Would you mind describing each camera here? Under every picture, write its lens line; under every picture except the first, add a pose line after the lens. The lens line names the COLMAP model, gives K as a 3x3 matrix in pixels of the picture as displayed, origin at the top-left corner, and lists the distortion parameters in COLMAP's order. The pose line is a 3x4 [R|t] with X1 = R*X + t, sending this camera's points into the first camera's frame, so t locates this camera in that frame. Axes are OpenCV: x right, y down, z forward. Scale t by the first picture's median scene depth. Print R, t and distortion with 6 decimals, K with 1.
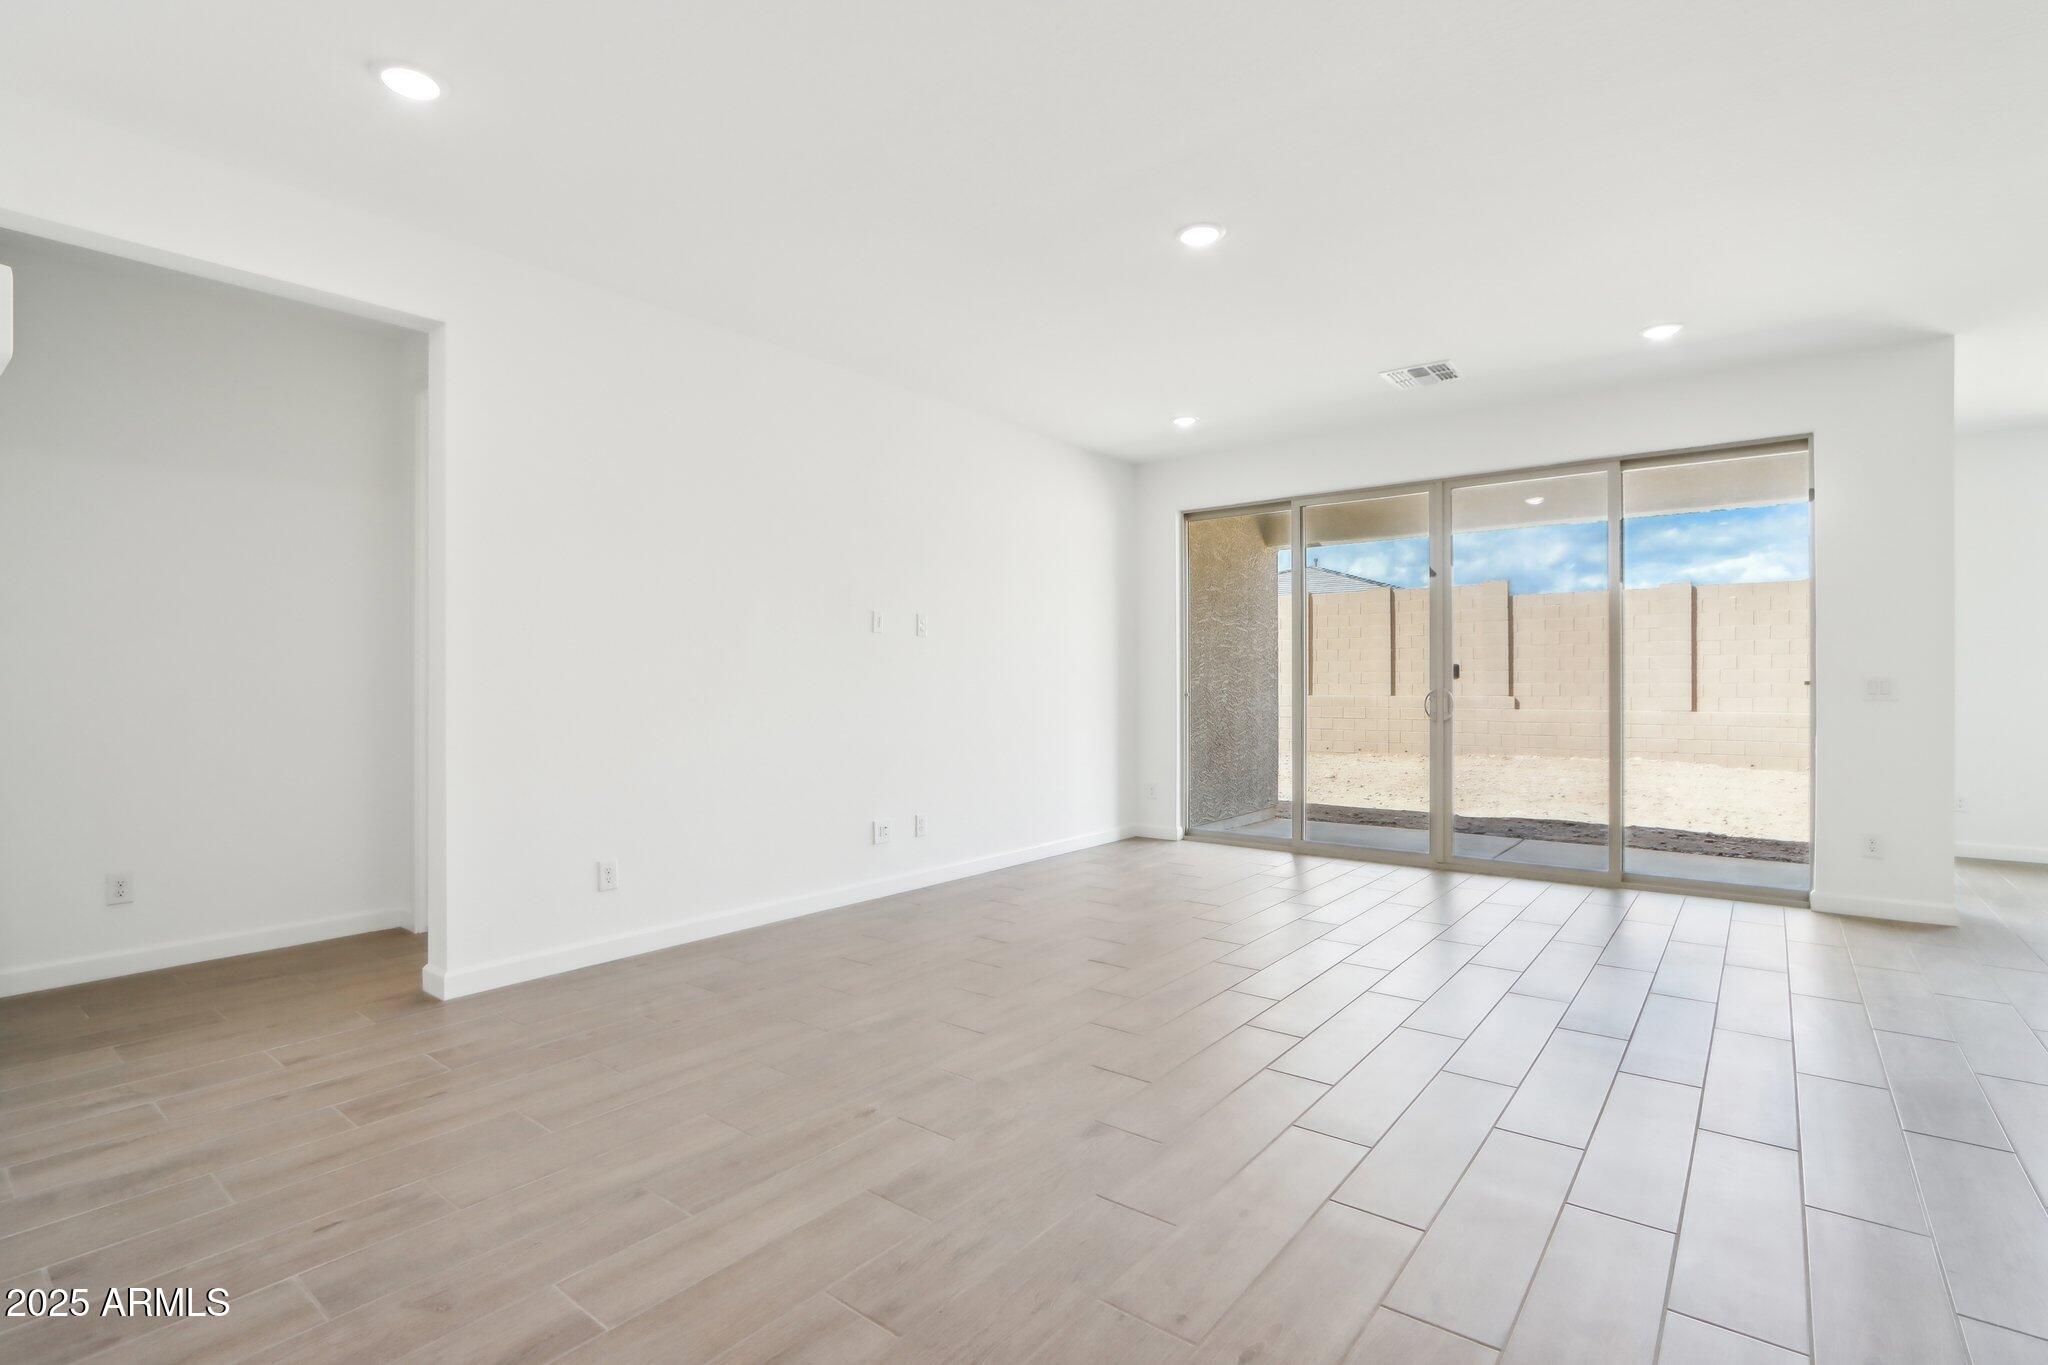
lens RADIAL K [[958.3, 0, 994.6], [0, 958.3, 688.9], [0, 0, 1]] dist [-0.014705, 0.000404]
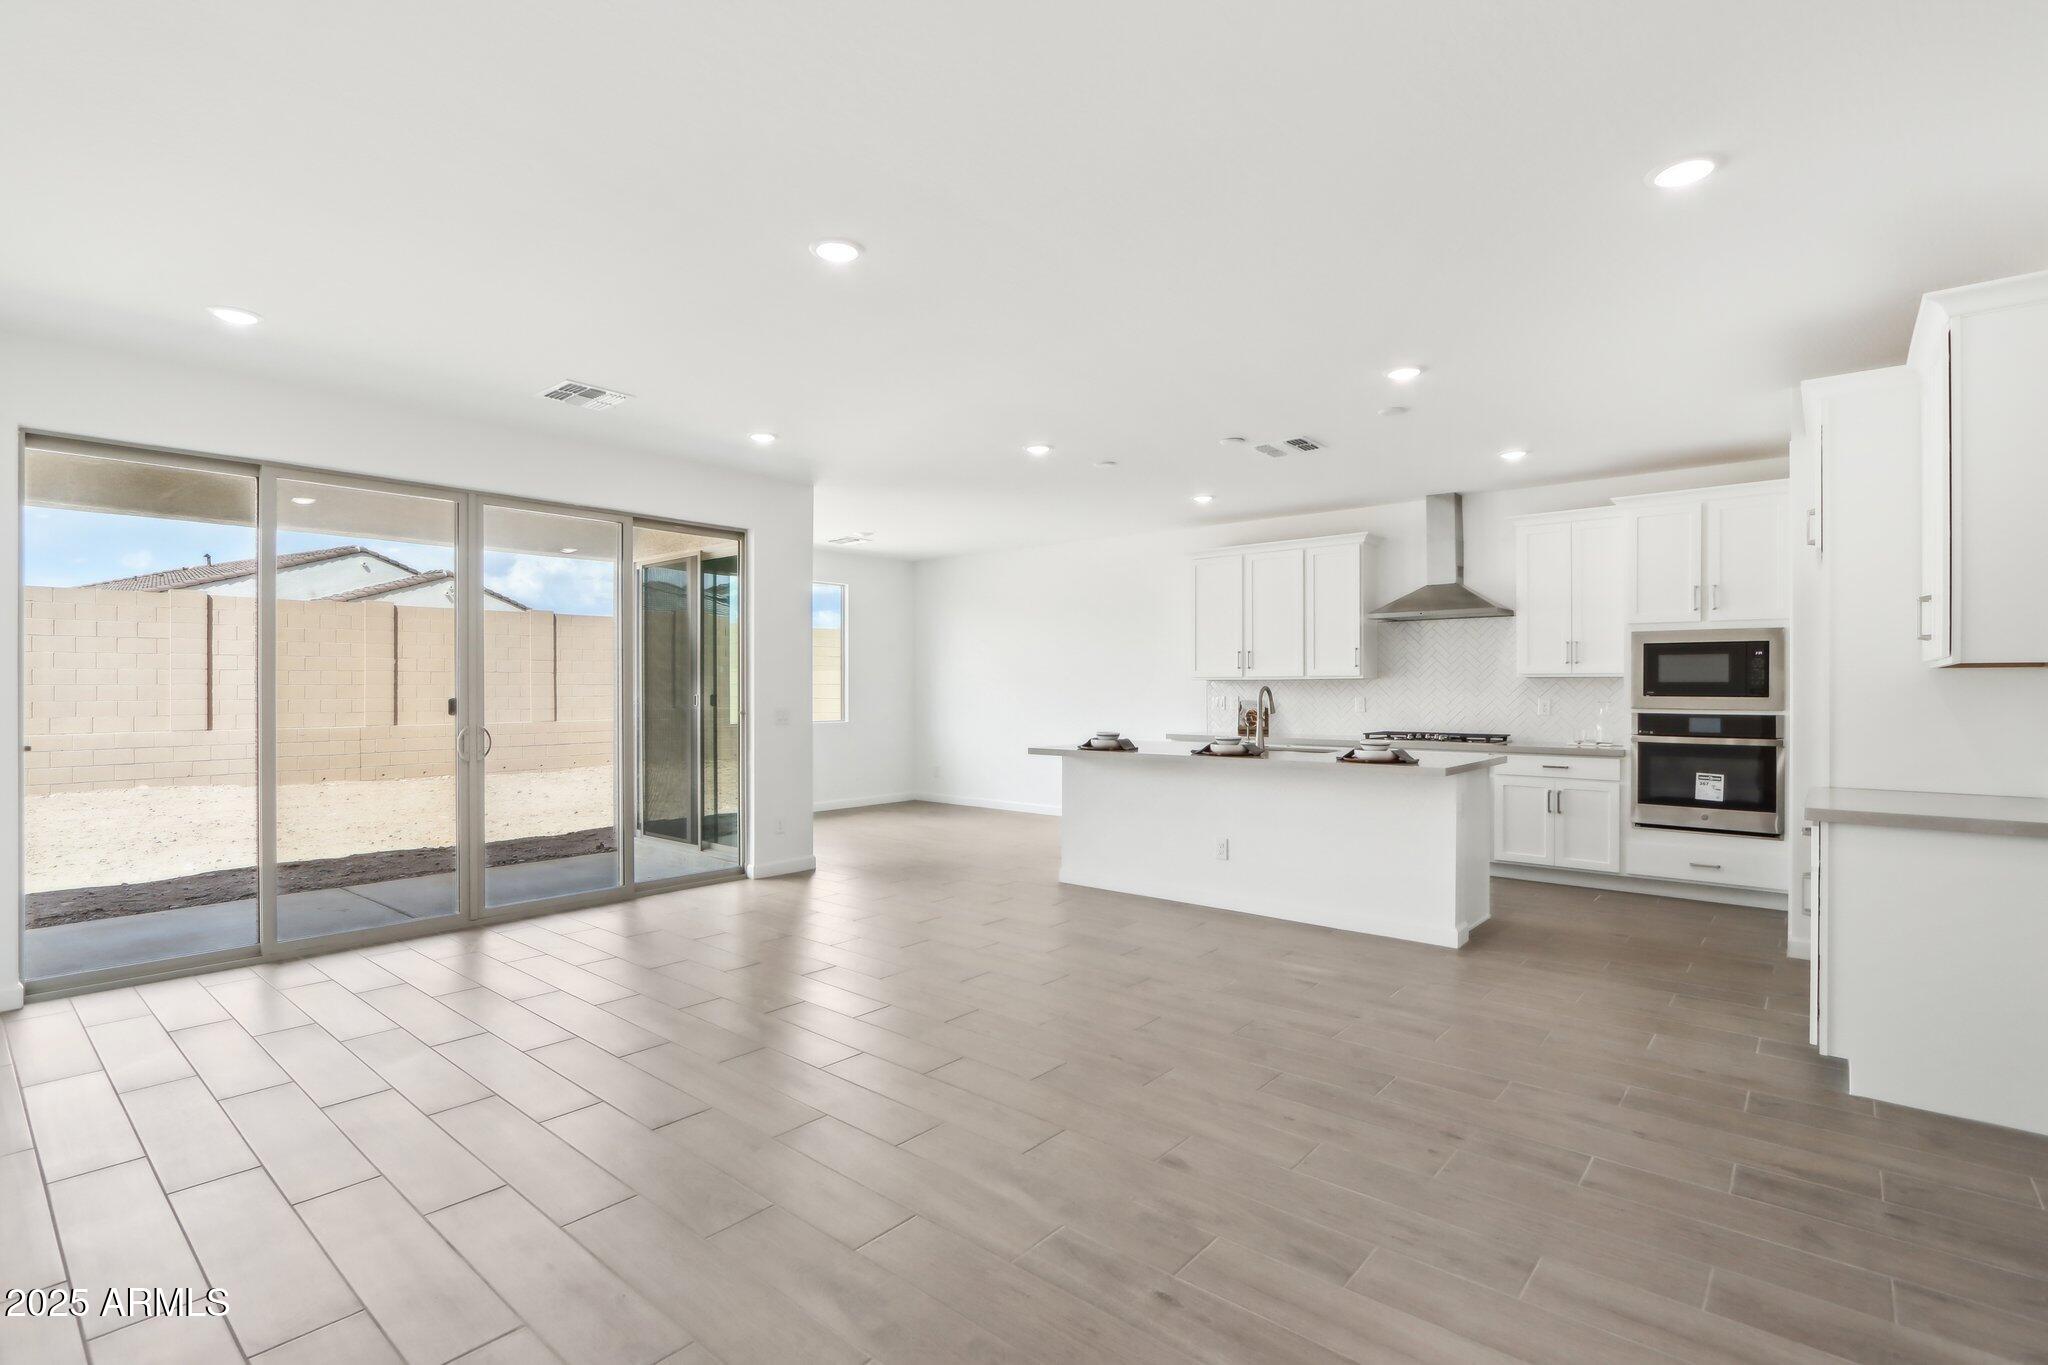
lens RADIAL K [[958.3, 0, 994.6], [0, 958.3, 688.9], [0, 0, 1]] dist [-0.014705, 0.000404]
pose [[0.038296, 0.001296, 0.999266, -0.456520], [0.004171, 0.999990, -0.001457, -0.034358], [-0.999258, 0.004223, 0.038290, 0.537166]]
